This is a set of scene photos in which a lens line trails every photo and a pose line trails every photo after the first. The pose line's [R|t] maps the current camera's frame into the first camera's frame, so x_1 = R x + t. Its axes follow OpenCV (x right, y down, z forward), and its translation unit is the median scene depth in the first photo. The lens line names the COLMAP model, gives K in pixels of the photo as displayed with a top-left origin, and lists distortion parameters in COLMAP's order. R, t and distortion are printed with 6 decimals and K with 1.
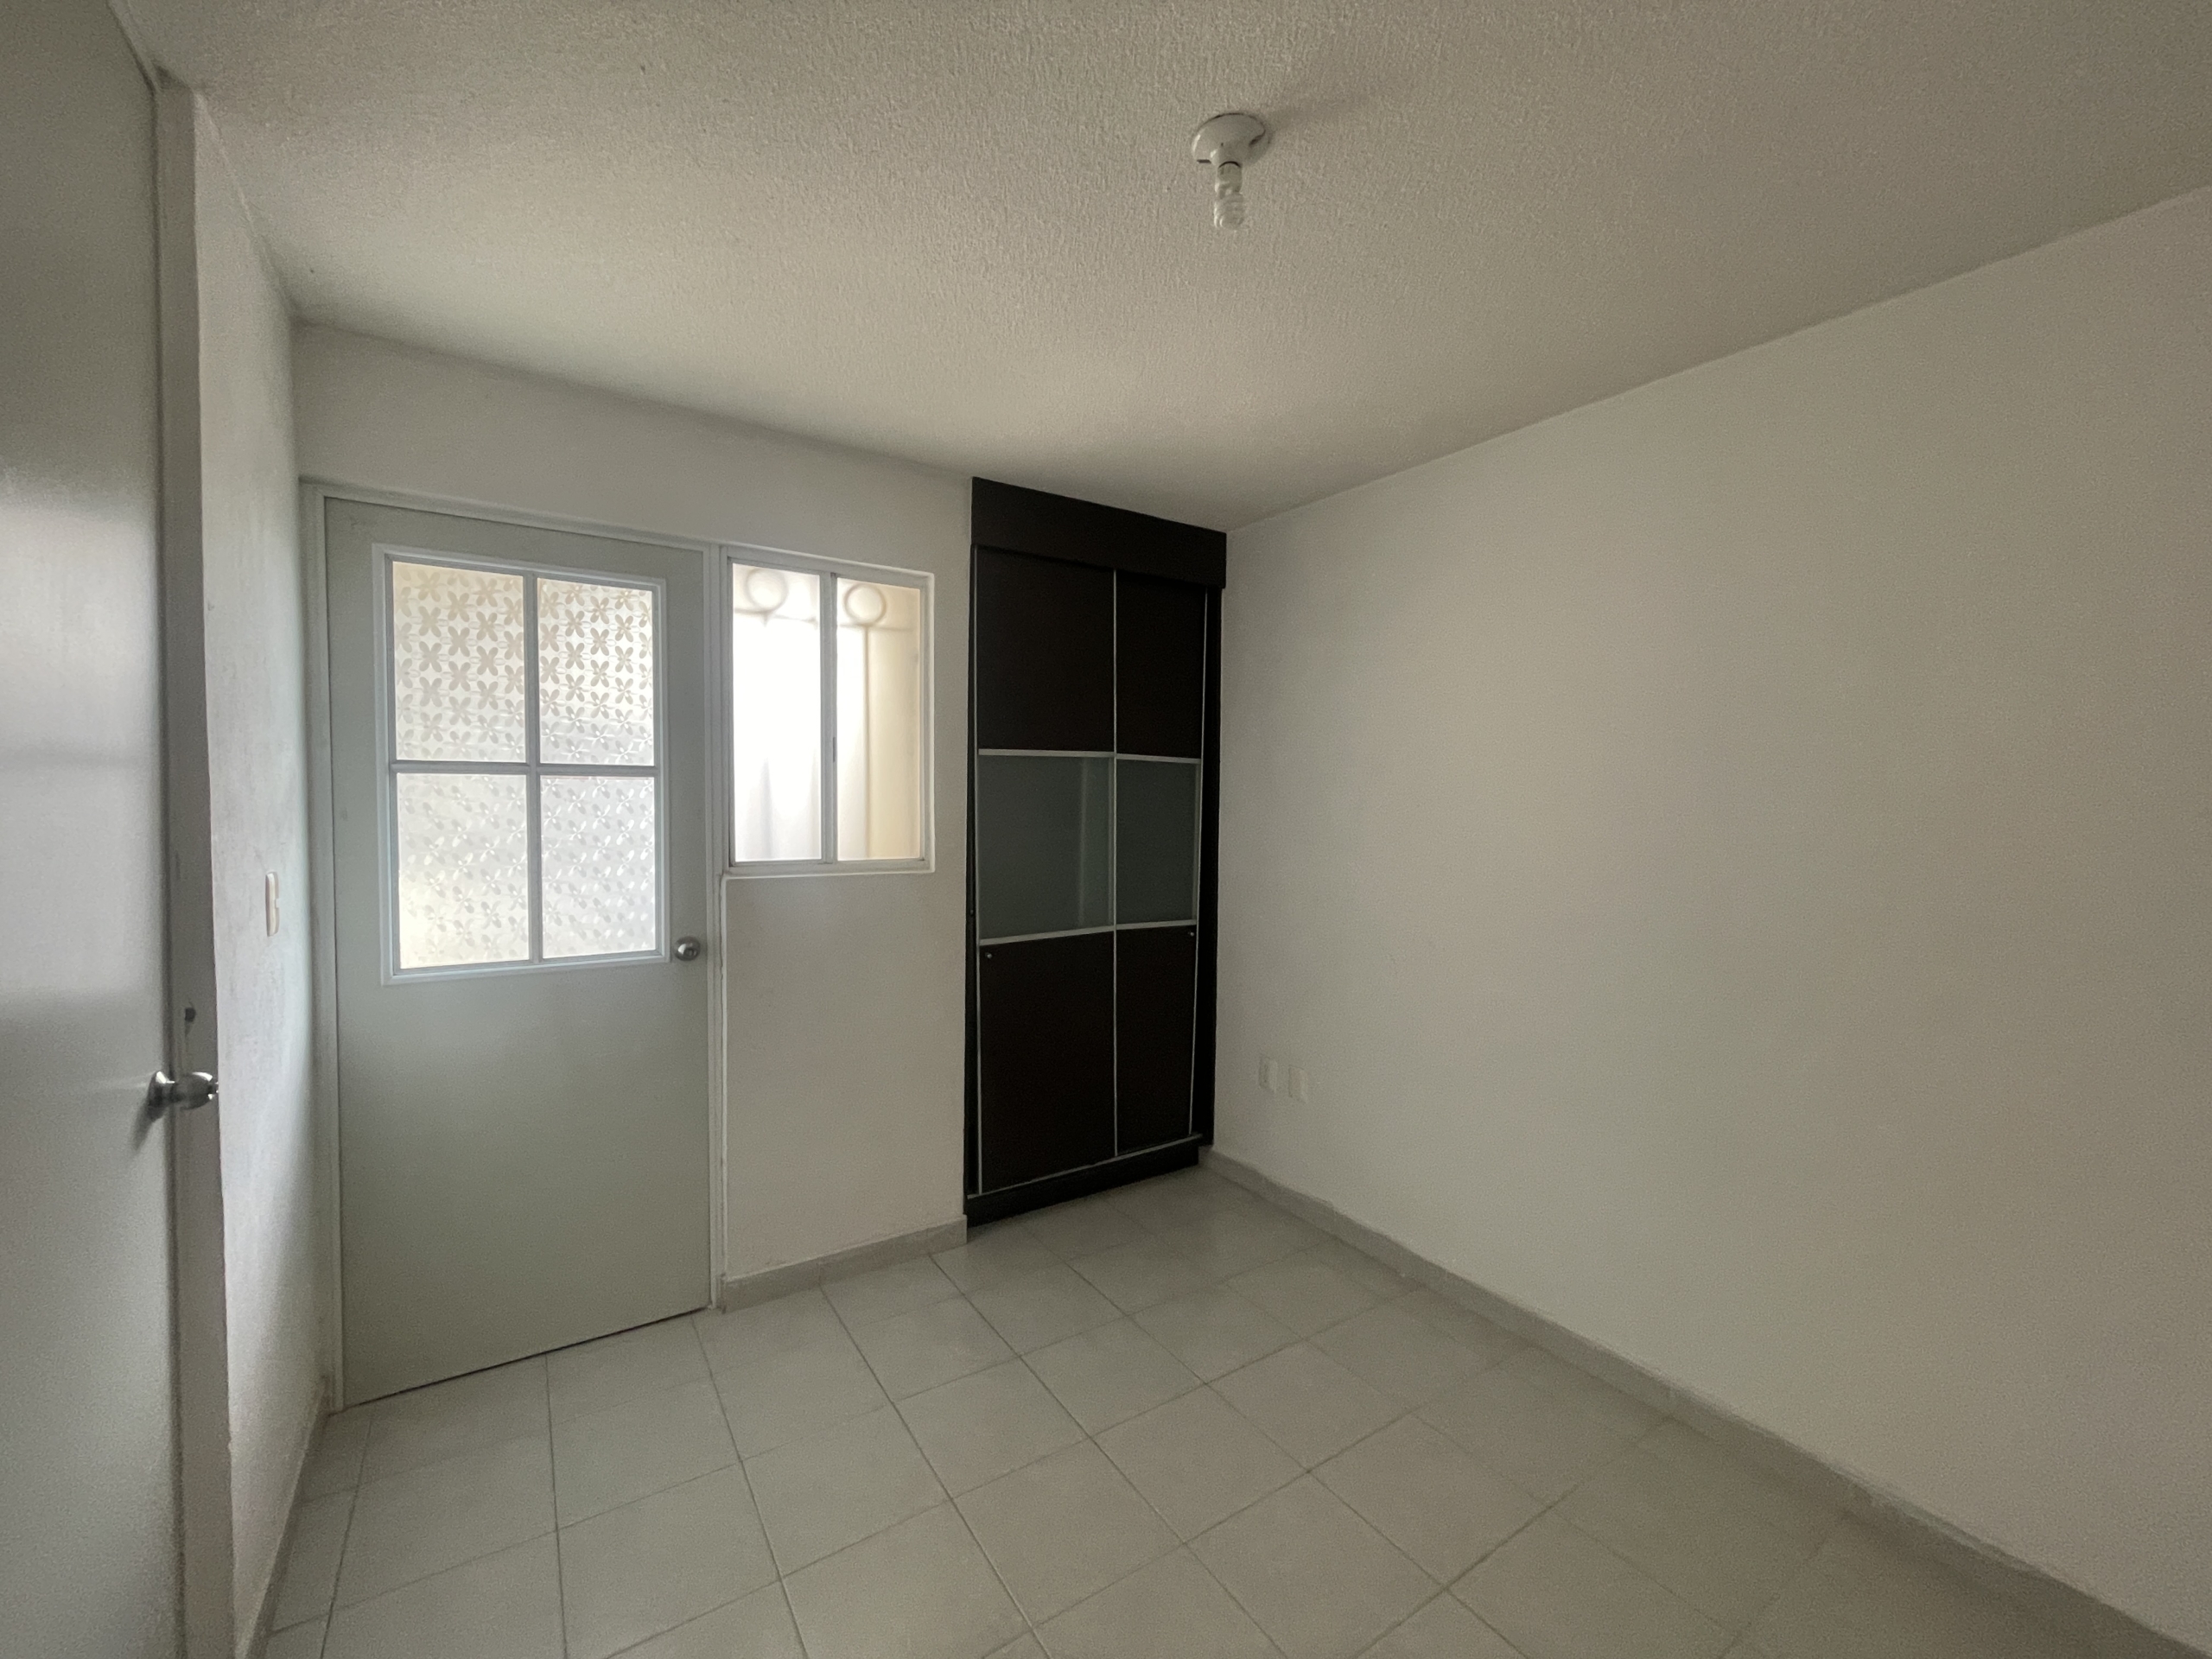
lens RADIAL K [[889.5, 0, 1091.0], [0, 889.5, 840.8], [0, 0, 1]] dist [-0.003425, -0.000350]
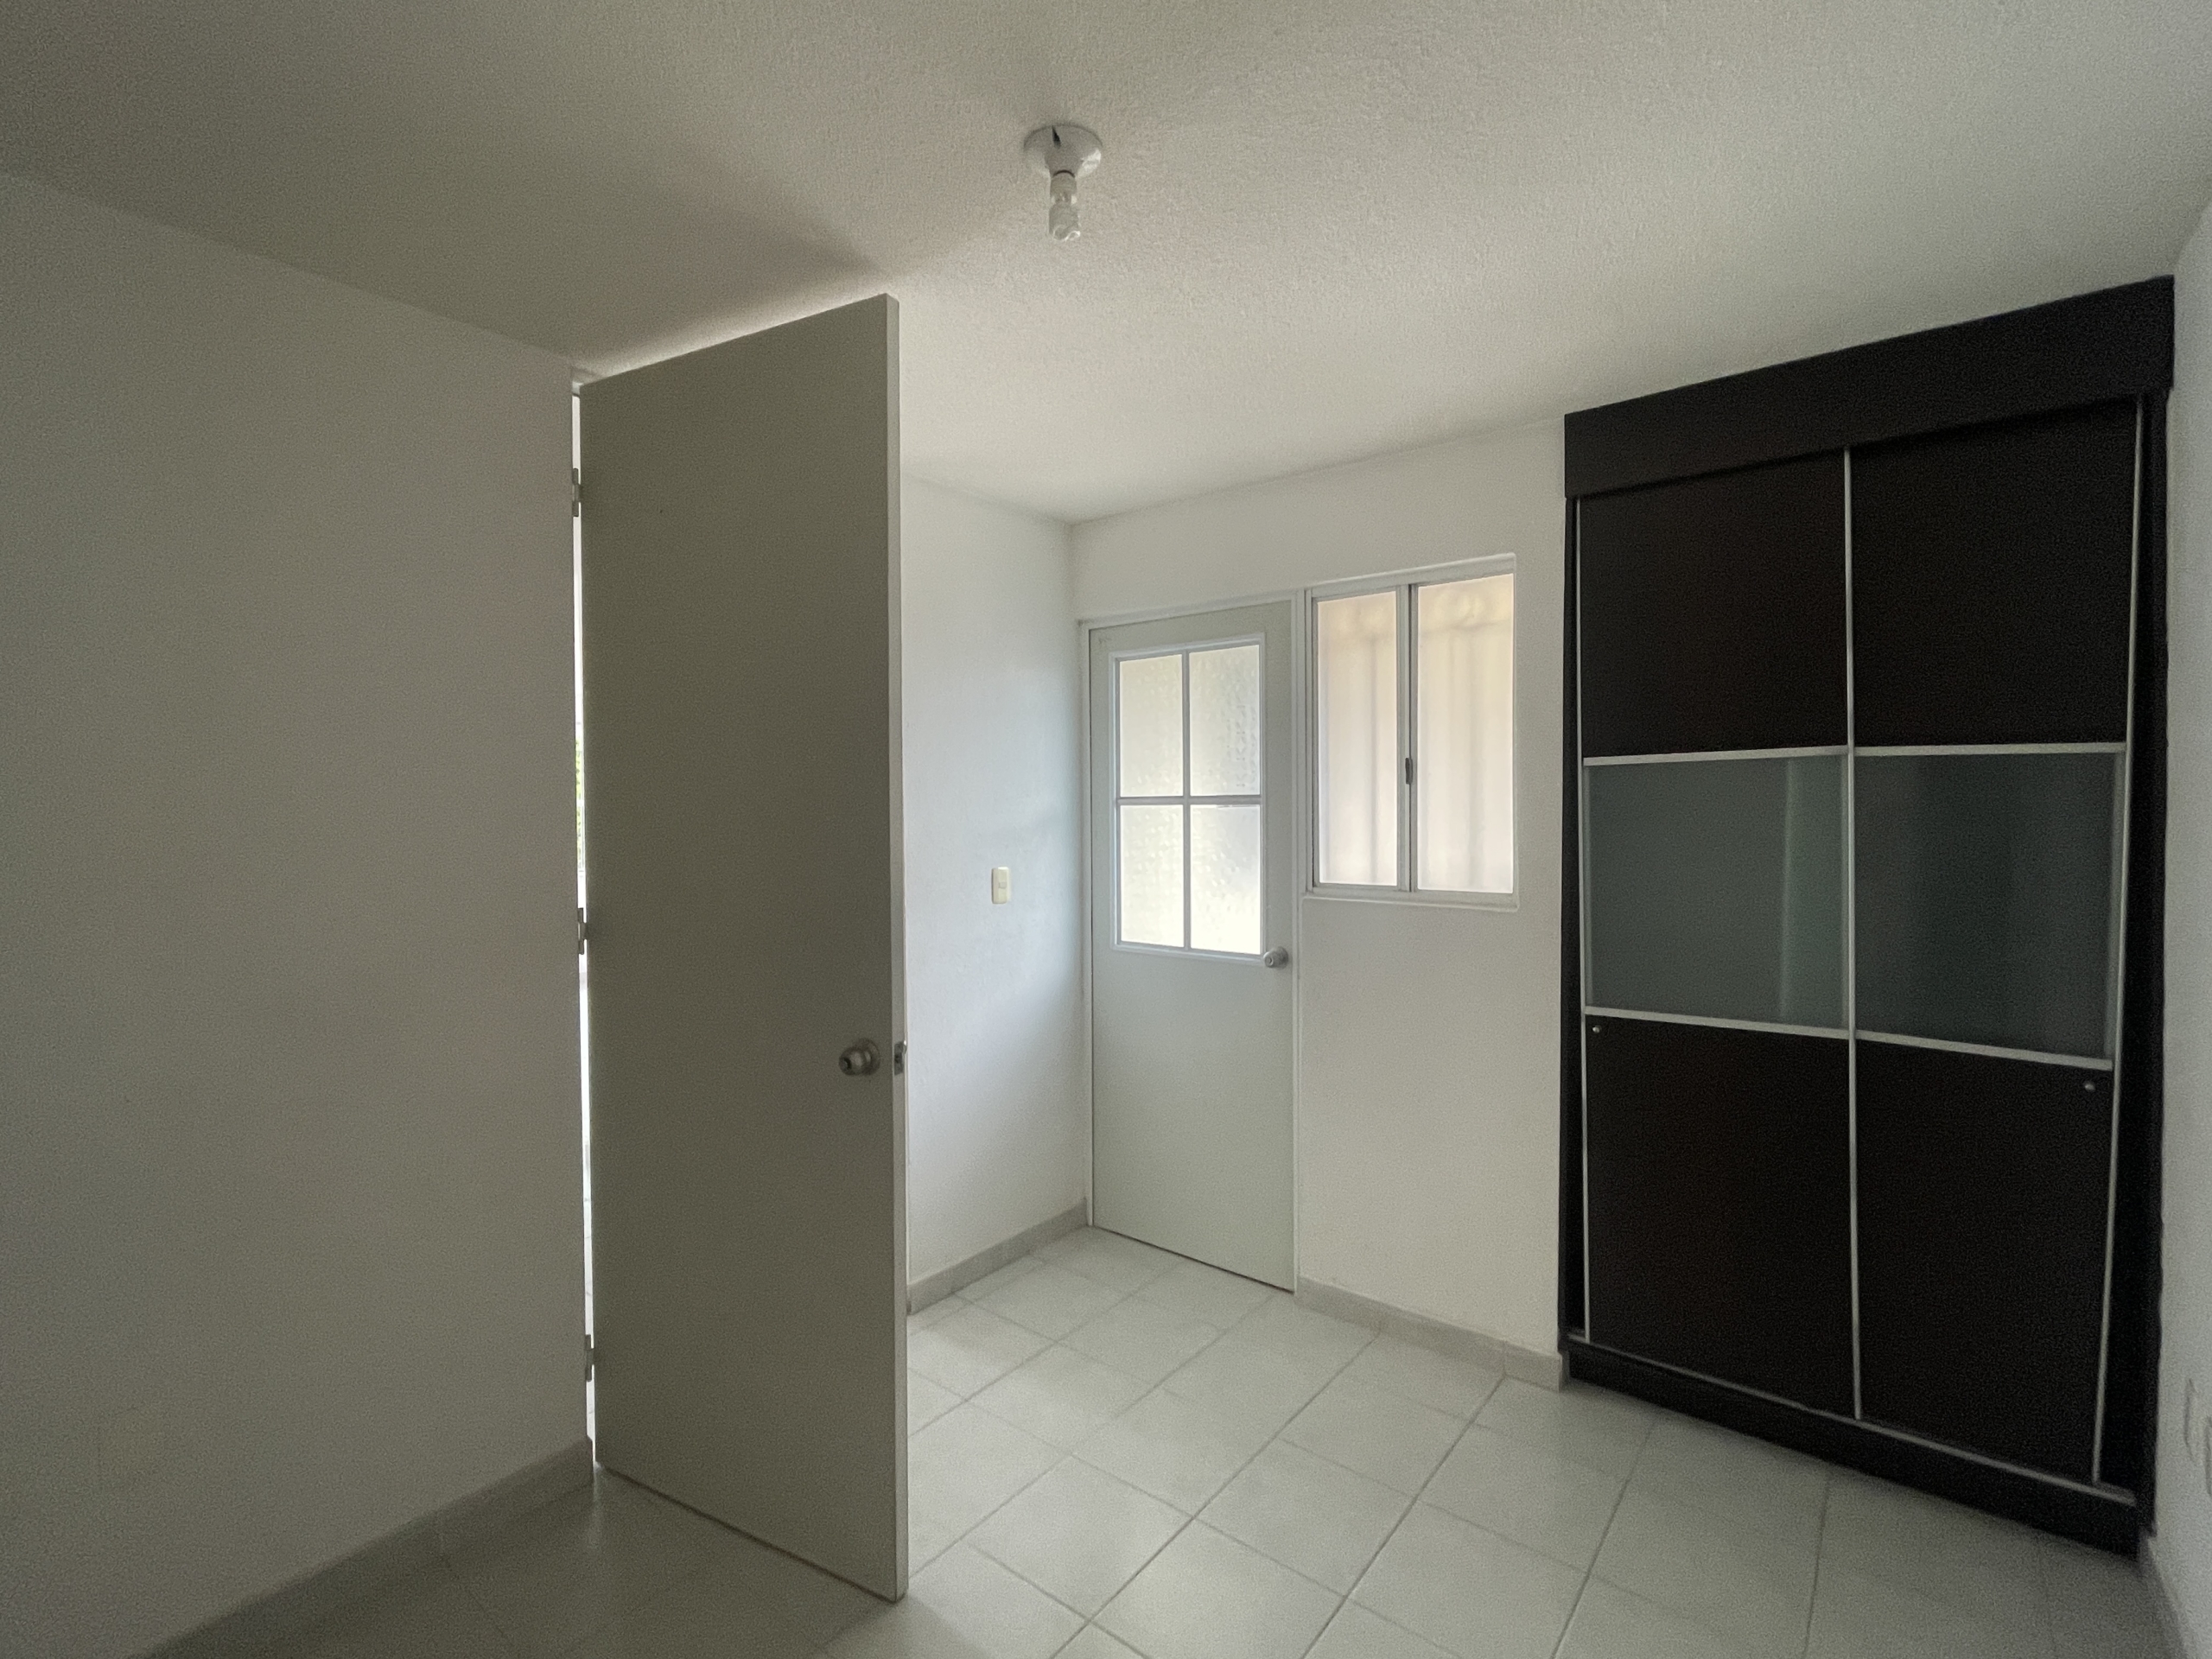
lens RADIAL K [[1001.9, 0, 1117.7], [0, 1001.9, 837.3], [0, 0, 1]] dist [-0.014923, 0.000456]
pose [[0.319013, 0.014175, -0.947644, 0.583874], [-0.040203, 0.999191, 0.001413, -0.019917], [0.946897, 0.037648, 0.319325, 0.352774]]
